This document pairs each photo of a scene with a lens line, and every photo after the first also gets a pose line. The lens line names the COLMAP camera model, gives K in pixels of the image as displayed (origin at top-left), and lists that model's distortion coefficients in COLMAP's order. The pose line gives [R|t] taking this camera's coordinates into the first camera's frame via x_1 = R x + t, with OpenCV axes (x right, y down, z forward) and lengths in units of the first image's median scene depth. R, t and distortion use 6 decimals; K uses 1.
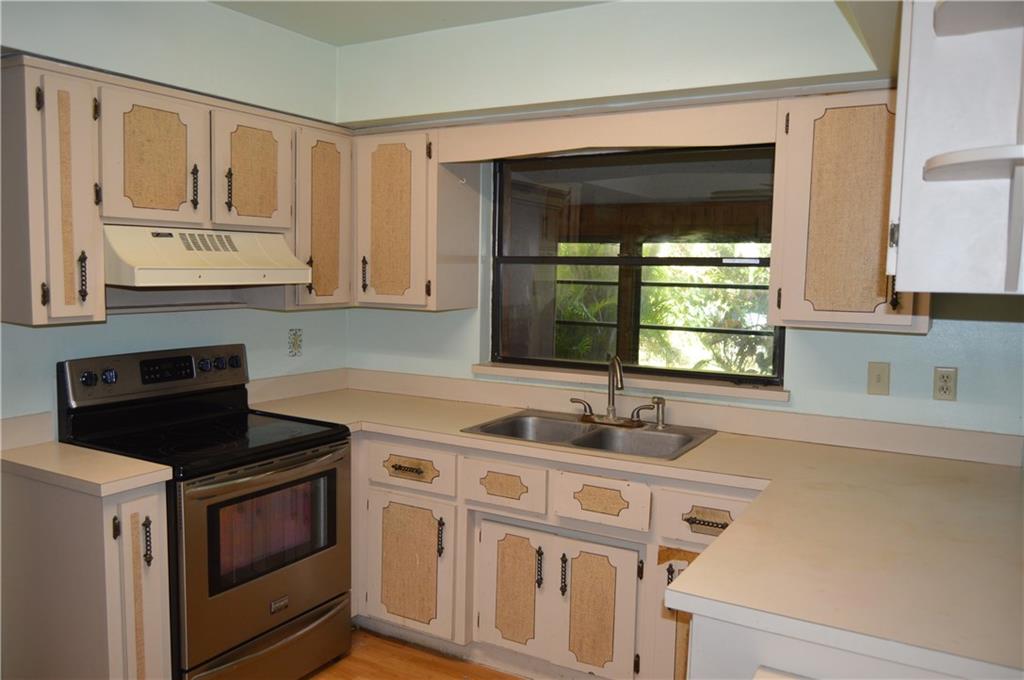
lens RADIAL K [[809.5, 0, 514.1], [0, 809.5, 340.3], [0, 0, 1]] dist [-0.001130, 0.008865]
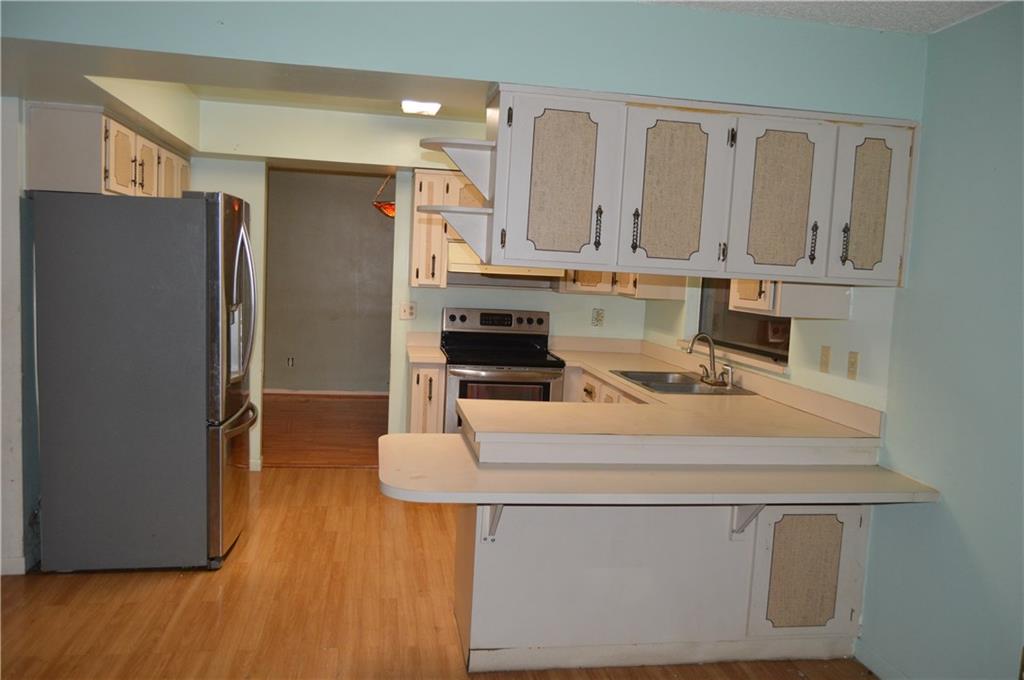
lens RADIAL K [[809.5, 0, 511.6], [0, 809.5, 341.2], [0, 0, 1]] dist [-0.001130, 0.008865]
pose [[0.632304, 0.084447, -0.770104, 1.115722], [-0.108732, 0.993876, 0.019709, 0.047943], [0.767052, 0.071273, 0.637614, -0.177542]]
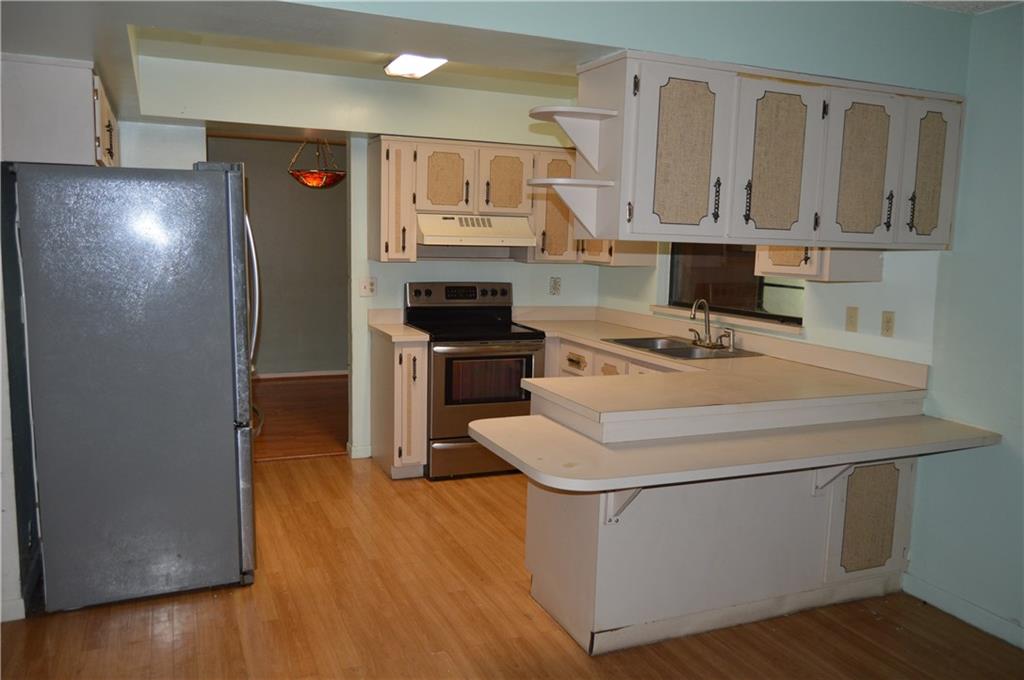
lens RADIAL K [[809.5, 0, 516.0], [0, 809.5, 341.1], [0, 0, 1]] dist [-0.001130, 0.008865]
pose [[0.800560, 0.077628, -0.594203, 0.810668], [-0.065890, 0.996965, 0.041473, 0.064895], [0.595619, 0.005950, 0.803245, -0.412498]]
